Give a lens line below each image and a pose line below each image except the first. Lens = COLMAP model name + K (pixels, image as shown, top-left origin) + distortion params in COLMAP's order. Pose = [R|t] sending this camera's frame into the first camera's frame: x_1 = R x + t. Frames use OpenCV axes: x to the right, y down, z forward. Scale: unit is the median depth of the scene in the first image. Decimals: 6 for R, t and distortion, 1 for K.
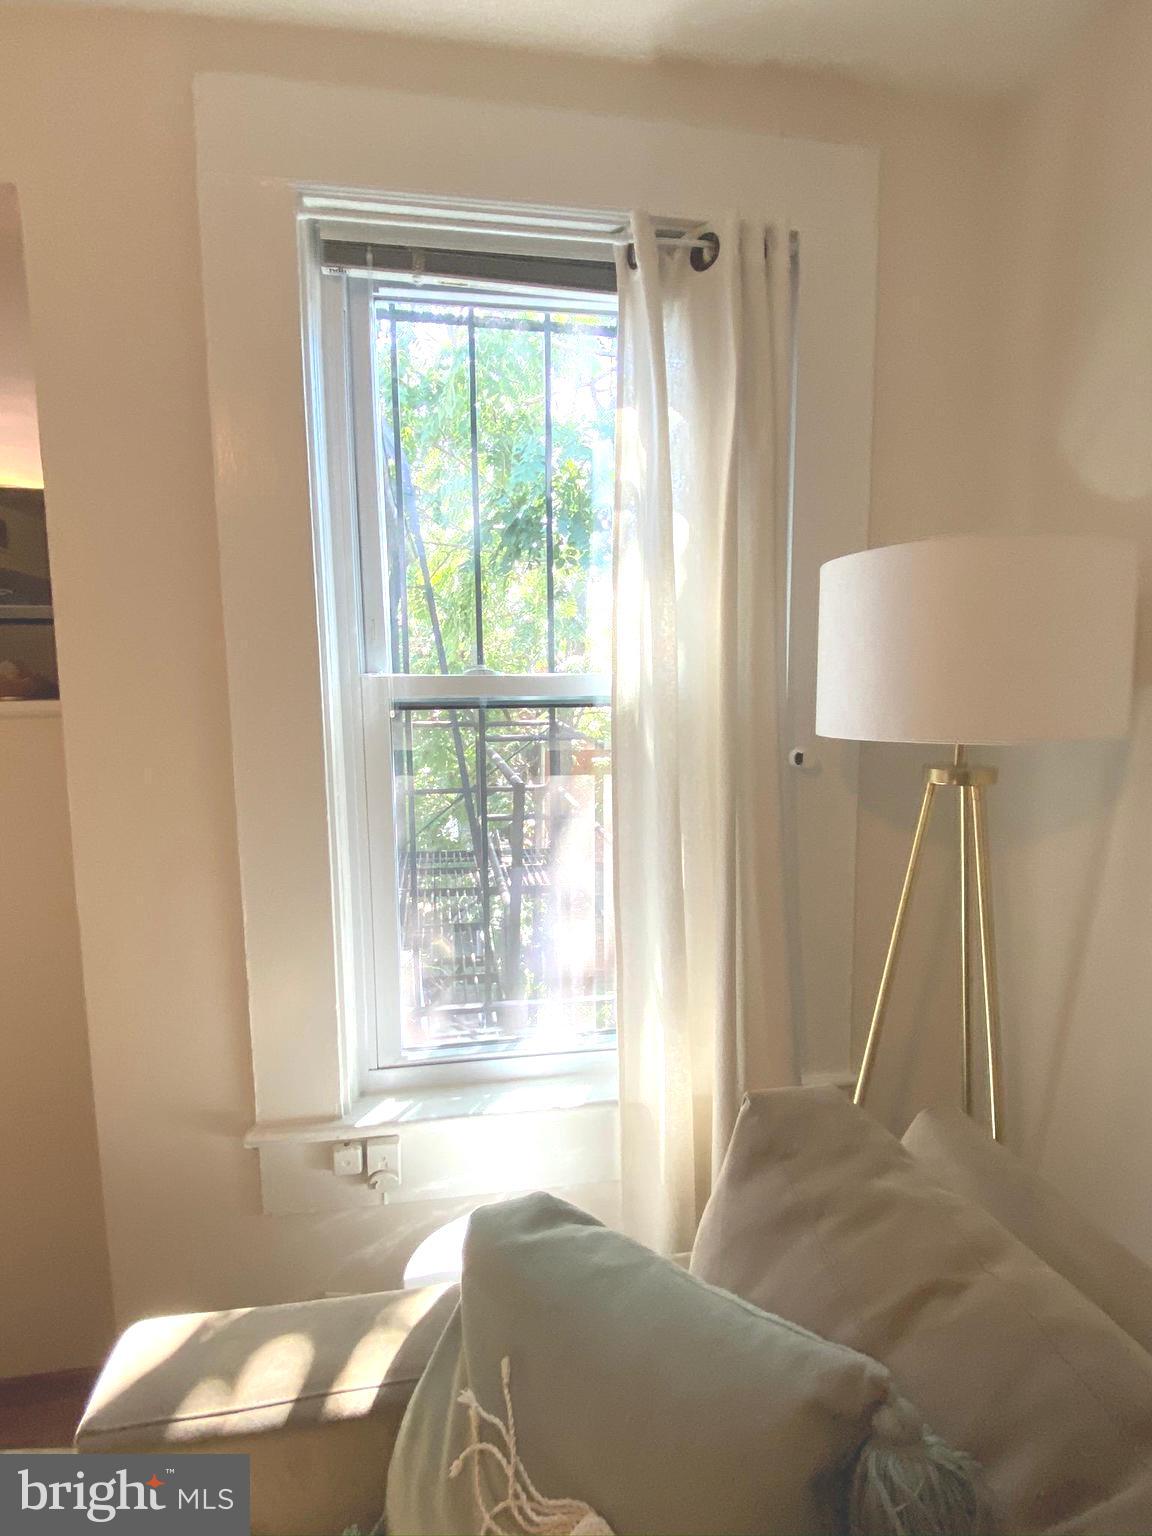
lens RADIAL K [[792.2, 0, 576.0], [0, 792.2, 768.0], [0, 0, 1]] dist [0.035020, -0.036985]
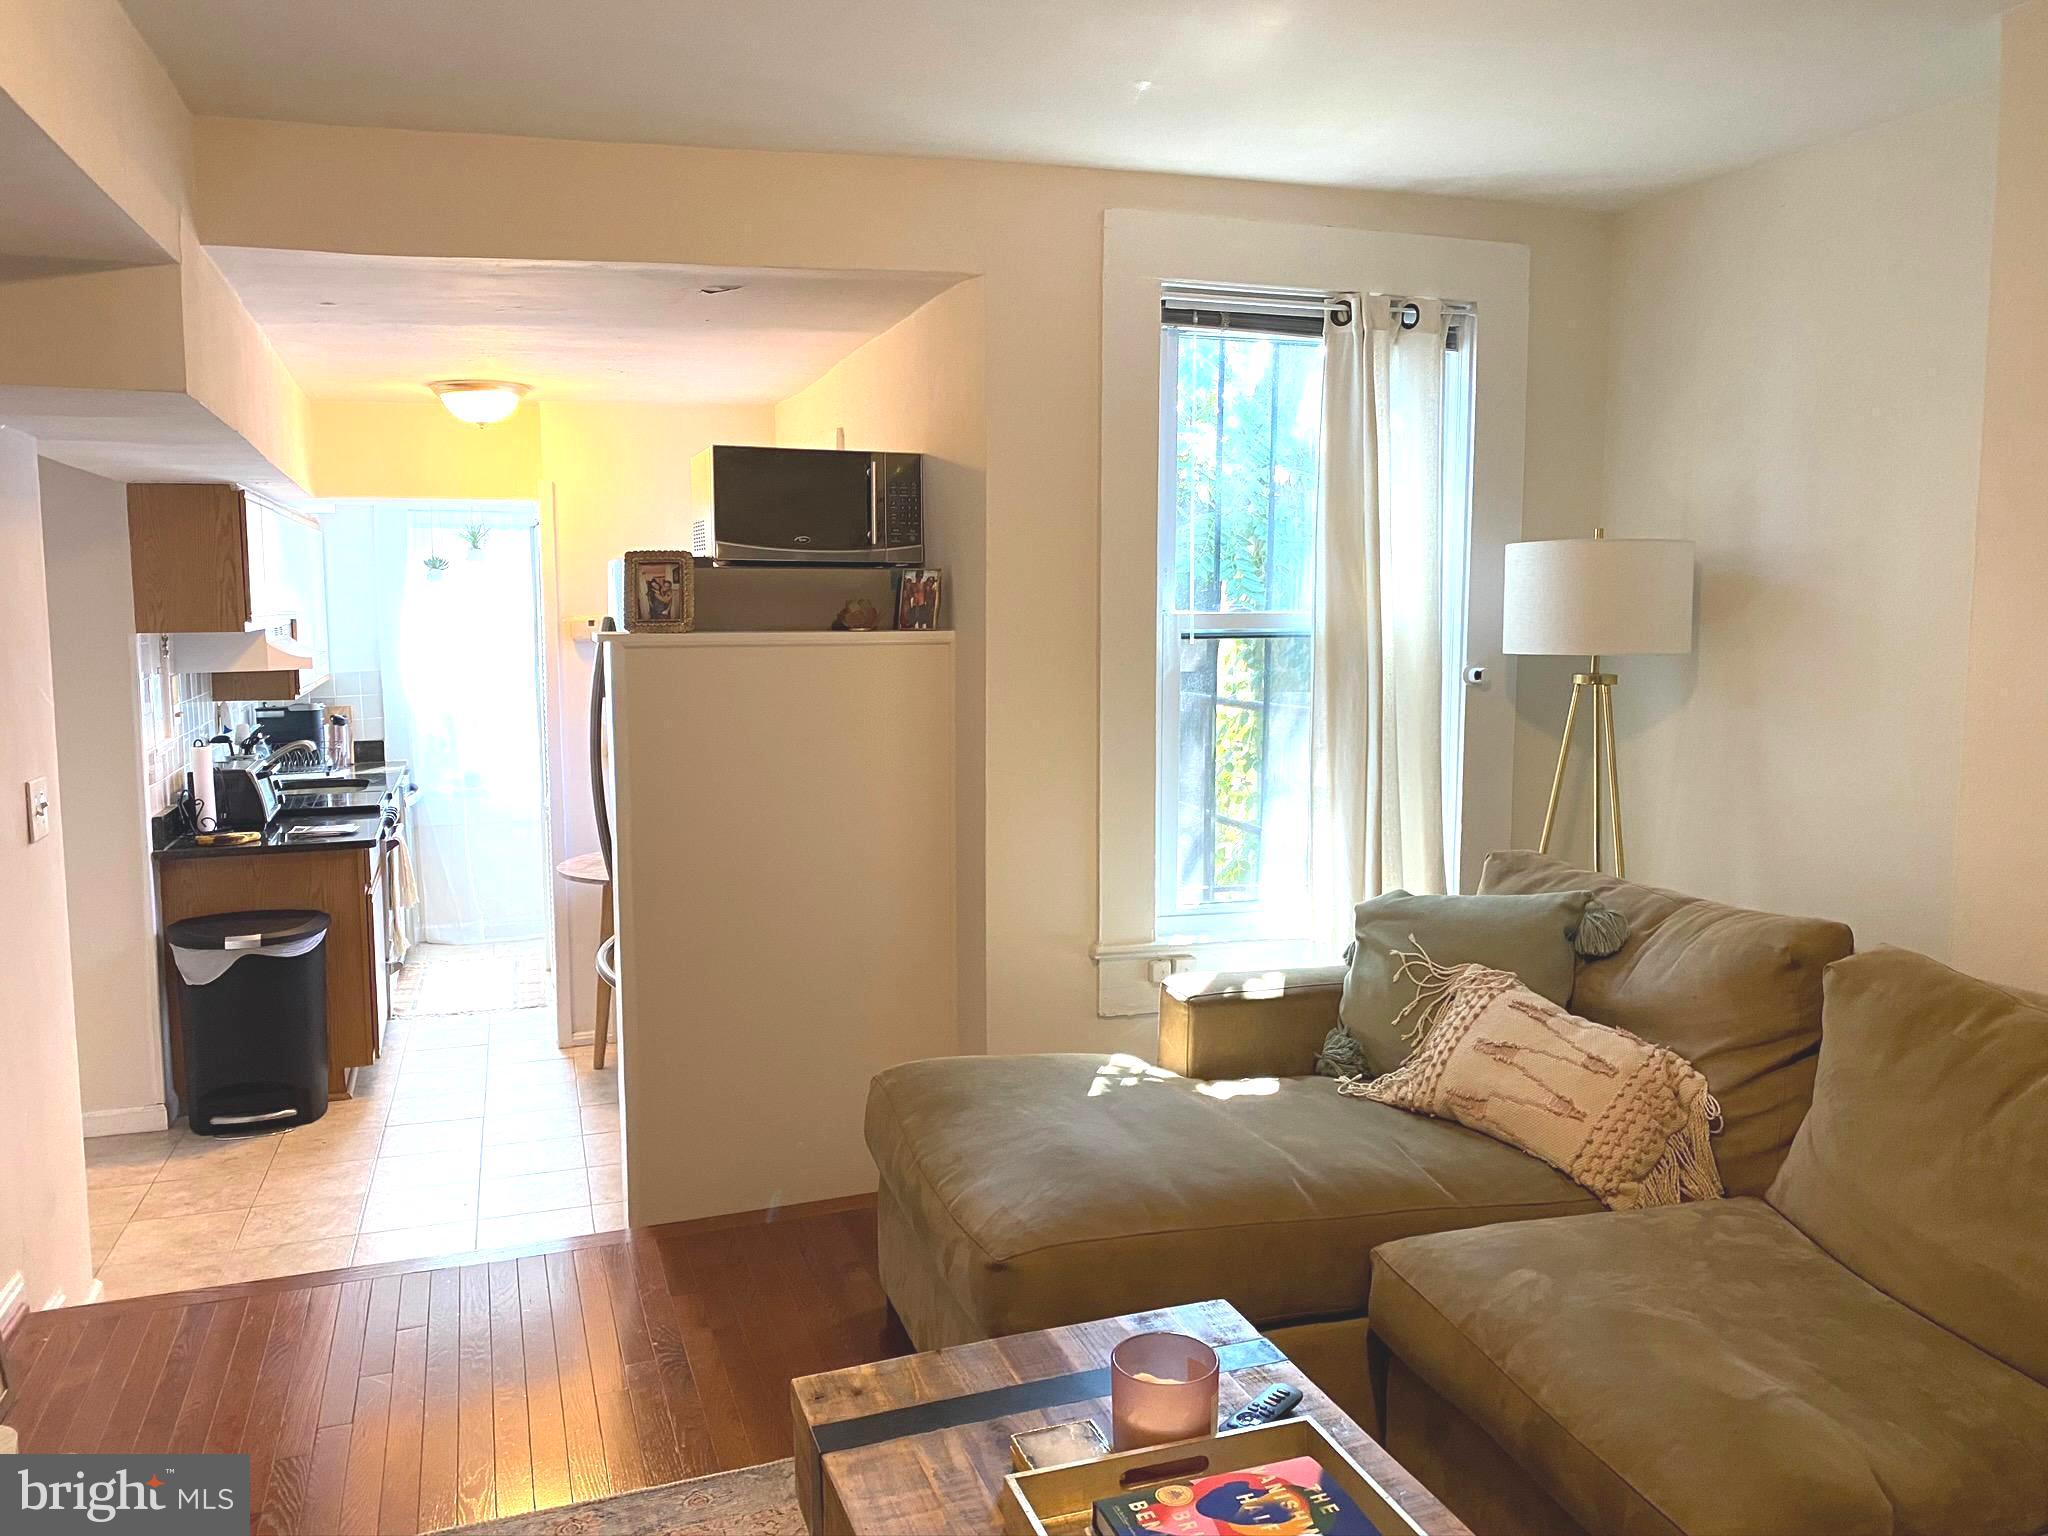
lens RADIAL K [[1581.0, 0, 1024.0], [0, 1581.0, 768.0], [0, 0, 1]] dist [0.104765, -0.186609]
pose [[0.987892, -0.009022, 0.154880, -0.990464], [0.012930, 0.999622, -0.024242, 0.220517], [-0.154603, 0.025951, 0.987636, -1.706453]]
